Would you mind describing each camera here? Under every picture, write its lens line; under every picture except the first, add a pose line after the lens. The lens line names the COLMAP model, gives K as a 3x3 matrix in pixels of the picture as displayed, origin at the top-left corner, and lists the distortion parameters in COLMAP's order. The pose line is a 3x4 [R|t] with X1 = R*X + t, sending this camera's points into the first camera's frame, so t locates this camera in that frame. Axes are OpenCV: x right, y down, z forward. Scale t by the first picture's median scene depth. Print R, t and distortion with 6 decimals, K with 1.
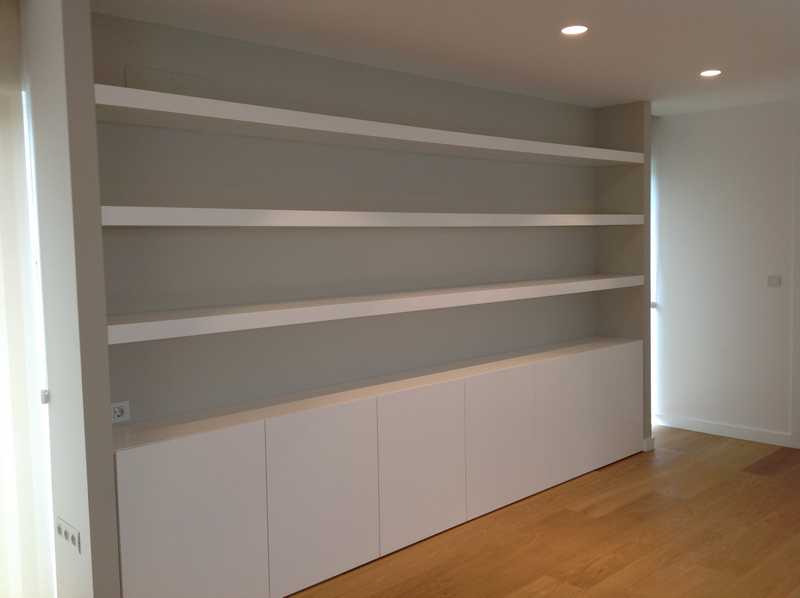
lens RADIAL K [[760.7, 0, 400.0], [0, 760.7, 299.0], [0, 0, 1]] dist [0.087137, -0.188720]
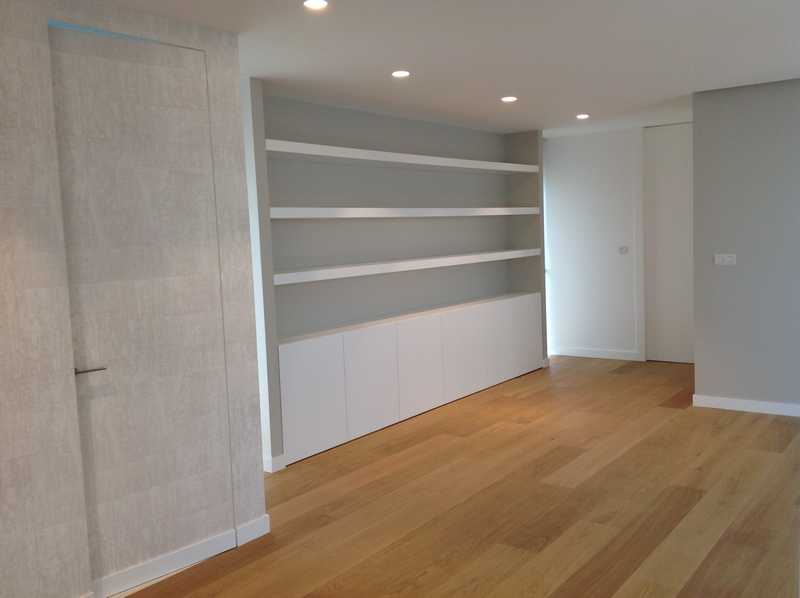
lens RADIAL K [[760.7, 0, 400.0], [0, 760.7, 299.0], [0, 0, 1]] dist [0.087137, -0.188720]
pose [[0.985148, -0.030130, 0.169041, -0.215378], [0.028177, 0.999506, 0.013945, 0.041275], [-0.169378, -0.008975, 0.985510, -0.436515]]
